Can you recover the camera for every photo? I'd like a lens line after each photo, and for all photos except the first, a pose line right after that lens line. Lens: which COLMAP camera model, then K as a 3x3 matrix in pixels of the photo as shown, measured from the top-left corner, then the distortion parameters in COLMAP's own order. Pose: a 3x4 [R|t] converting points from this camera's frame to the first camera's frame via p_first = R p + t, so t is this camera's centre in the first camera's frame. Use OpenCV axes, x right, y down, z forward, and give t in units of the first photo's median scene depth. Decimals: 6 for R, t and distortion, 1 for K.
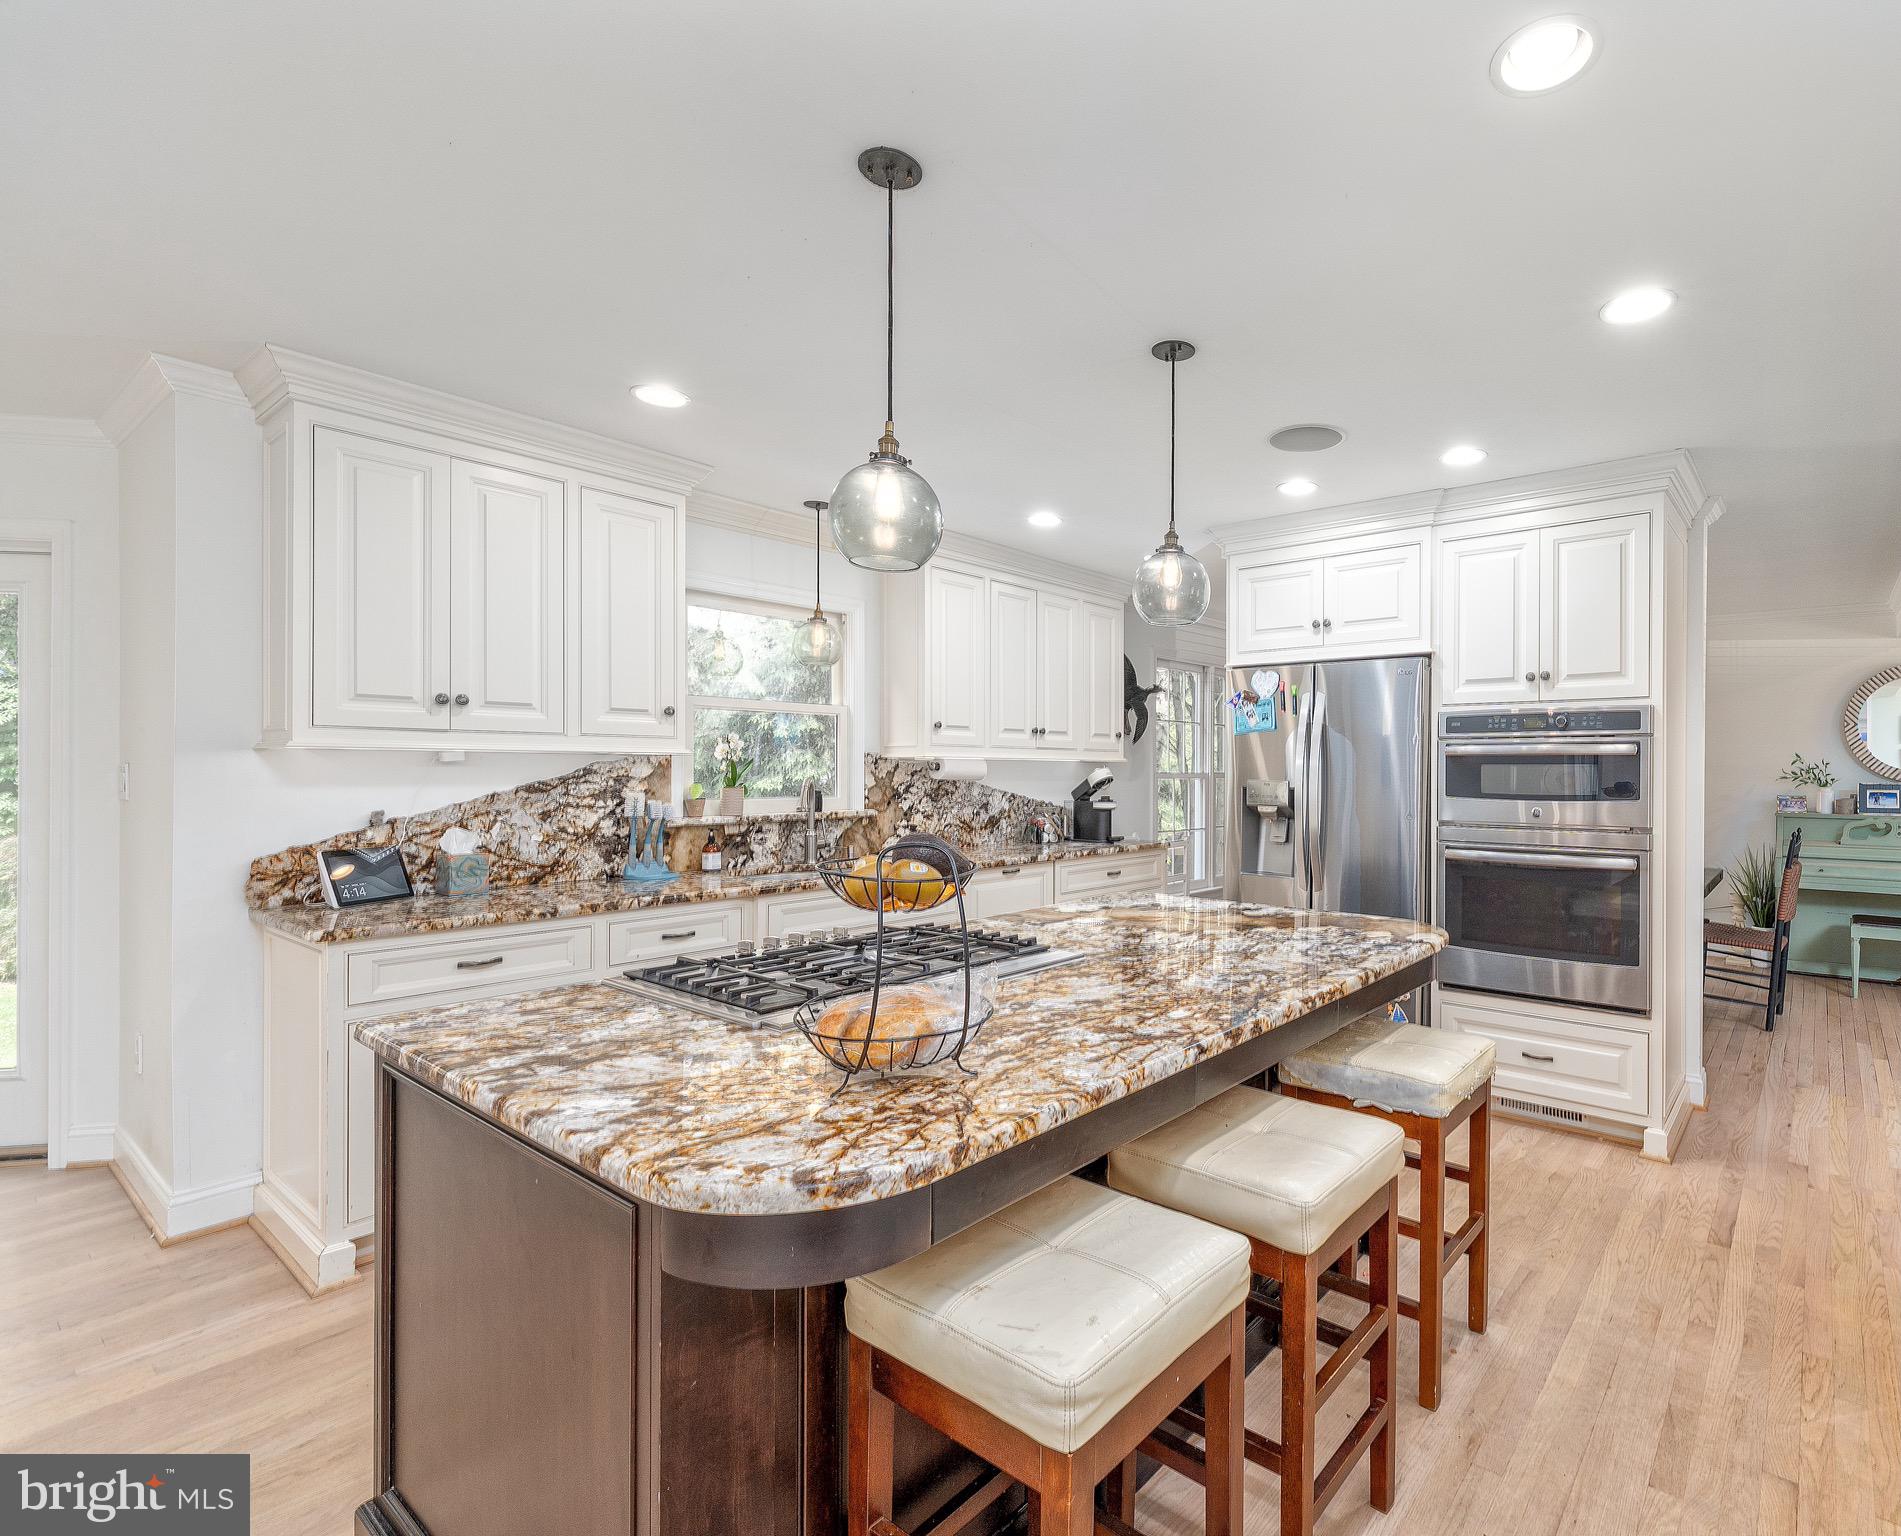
lens RADIAL K [[945.2, 0, 1119.3], [0, 945.2, 766.6], [0, 0, 1]] dist [-0.007243, -0.000205]
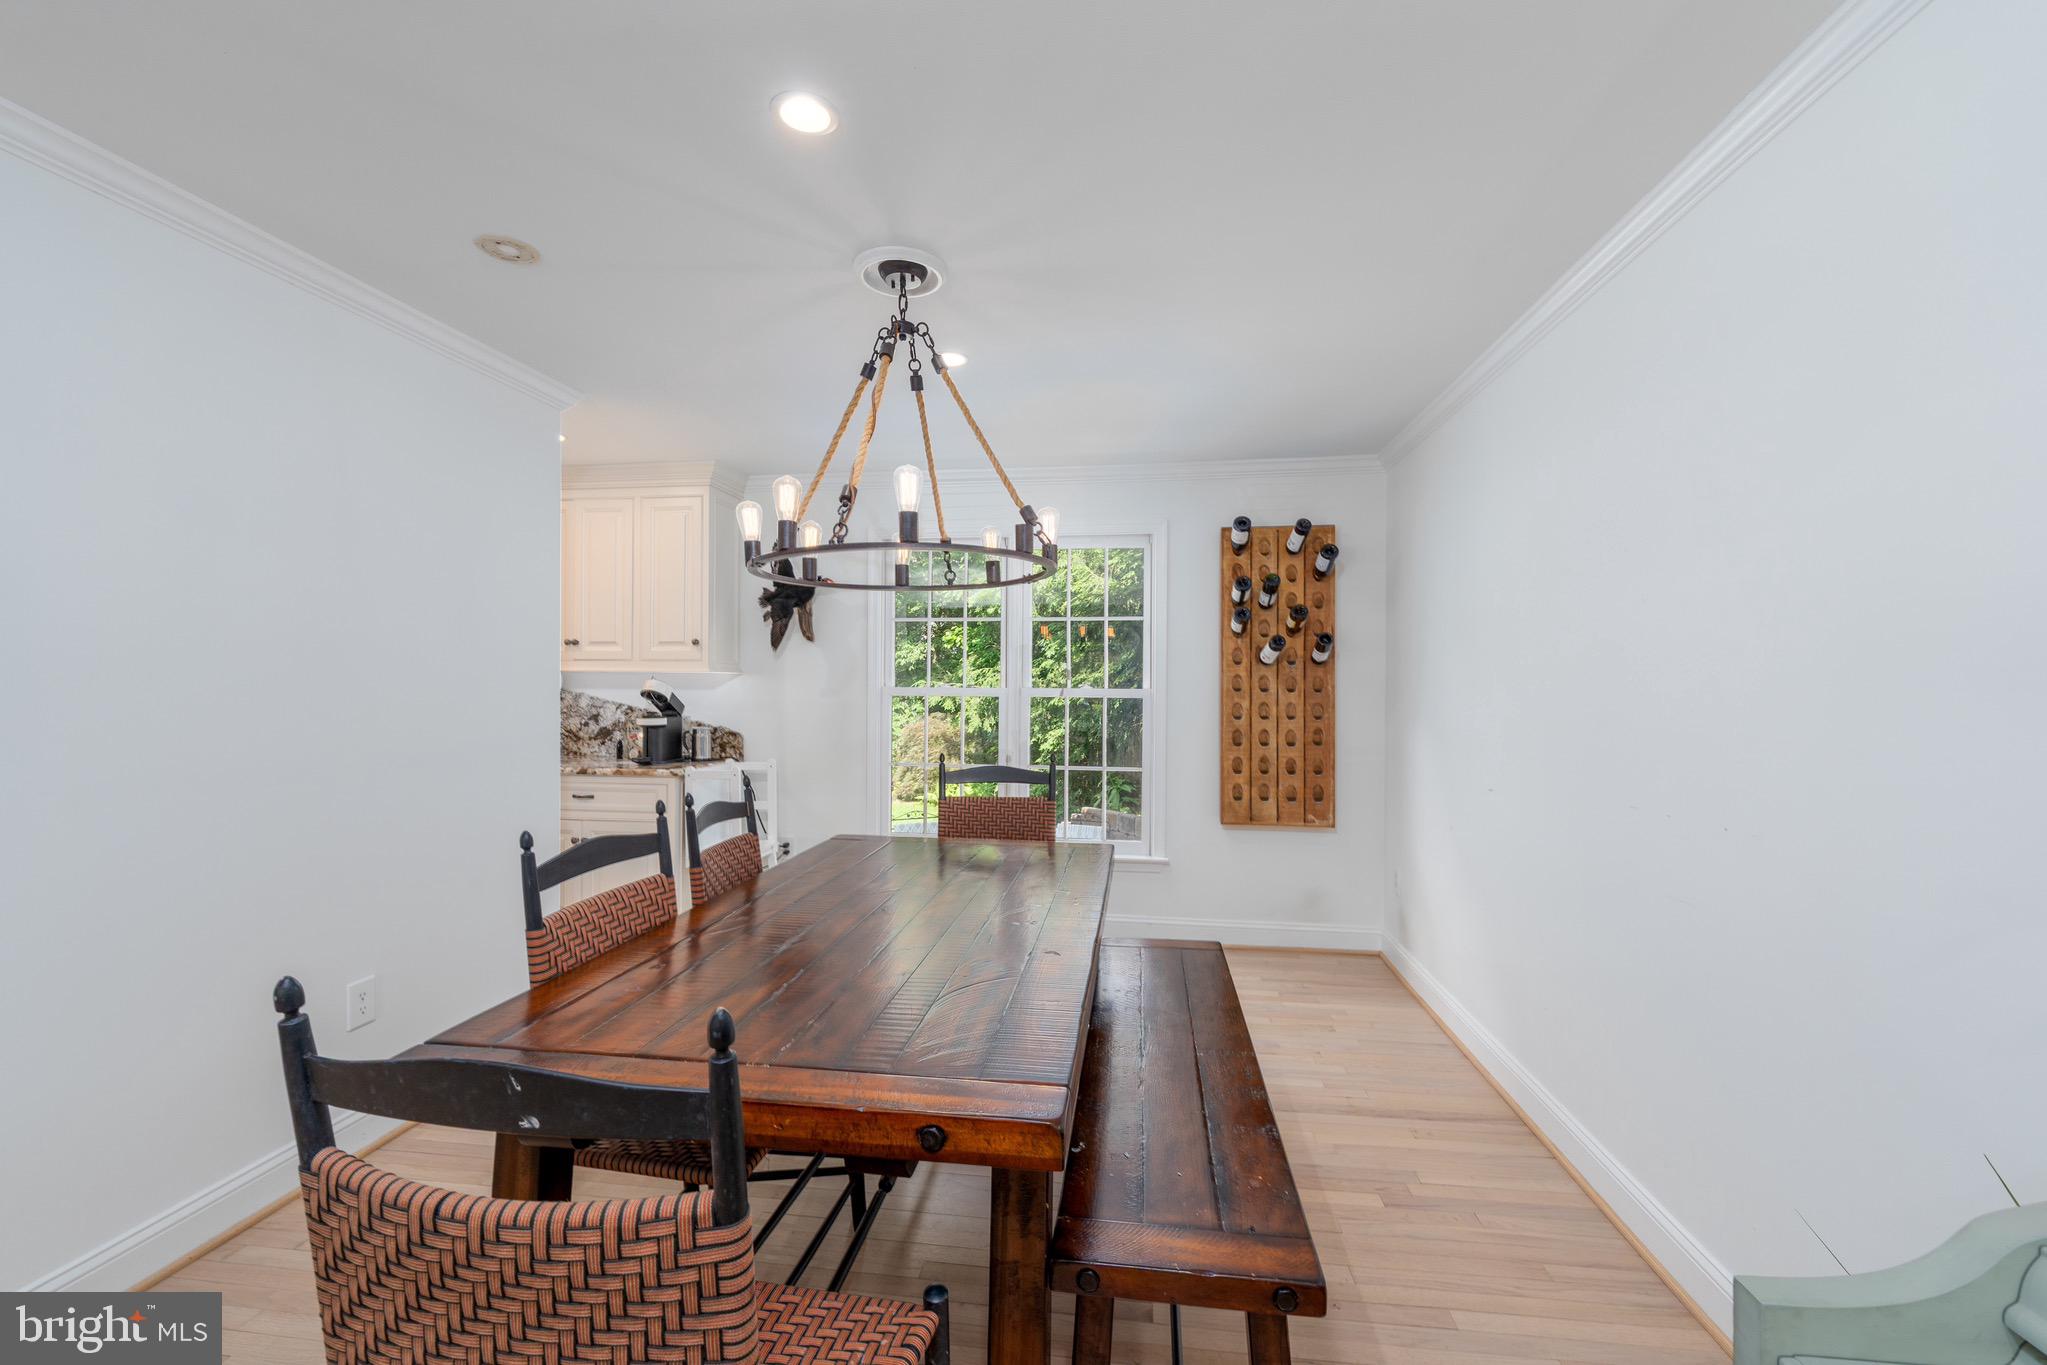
lens RADIAL K [[847.0, 0, 1027.0], [0, 847.0, 692.9], [0, 0, 1]] dist [-0.002552, -0.000125]
pose [[0.466830, 0.003244, -0.884341, 1.148275], [0.001861, 0.999987, 0.004651, 0.014913], [0.884345, -0.003816, 0.466818, 1.265808]]
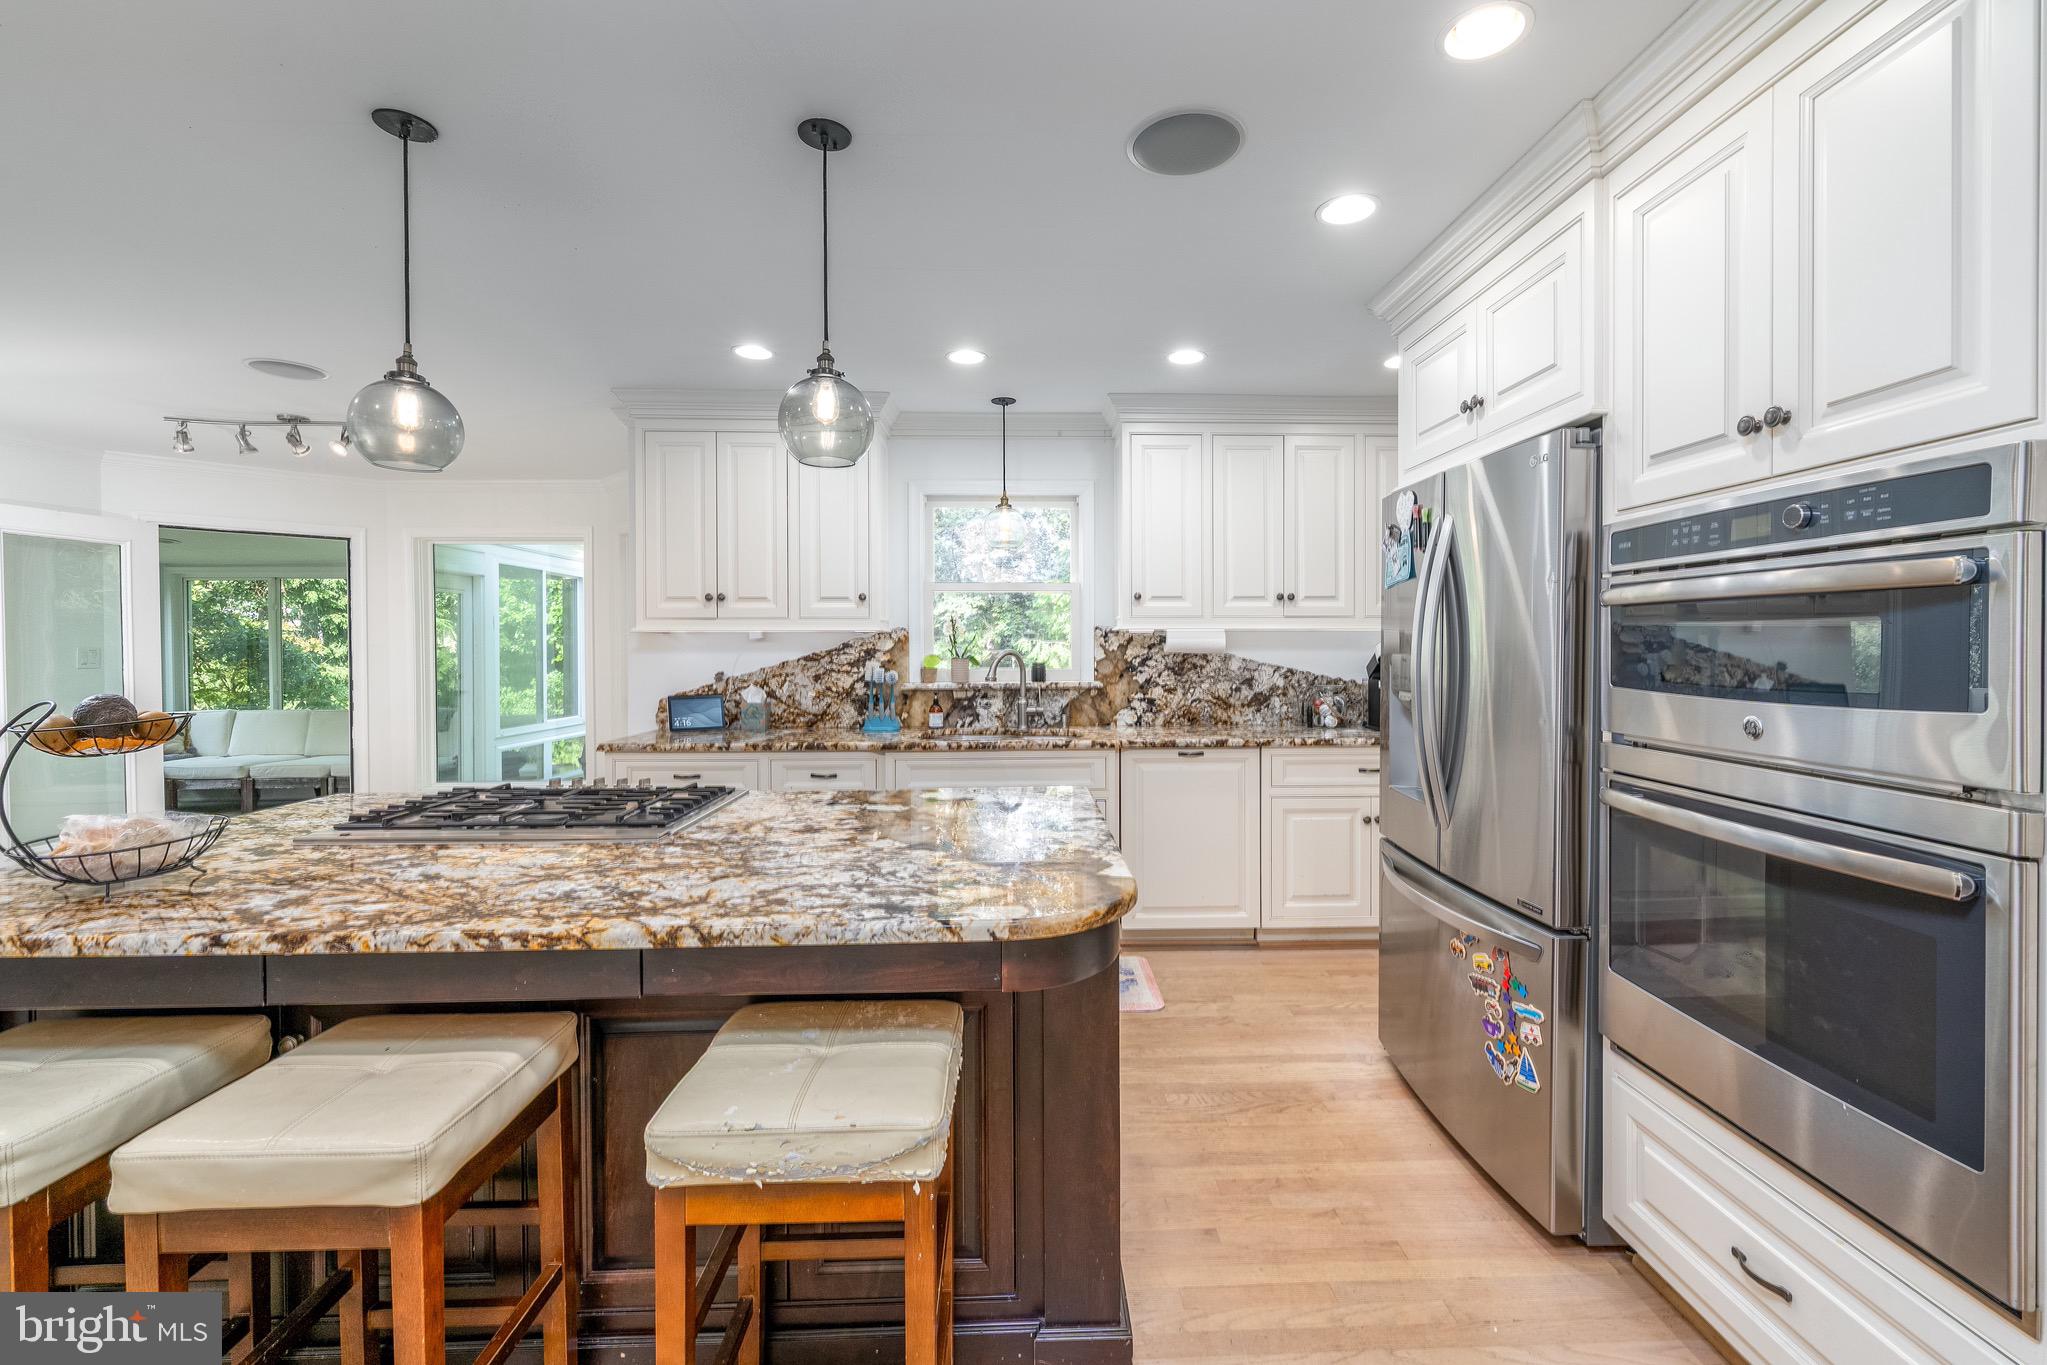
lens RADIAL K [[840.6, 0, 1050.2], [0, 840.6, 652.0], [0, 0, 1]] dist [0.002534, 0.000246]
pose [[0.627336, 0.001242, -0.778748, 0.479729], [0.007735, 0.999939, 0.007826, 0.006399], [0.778710, -0.010933, 0.627288, 0.433744]]
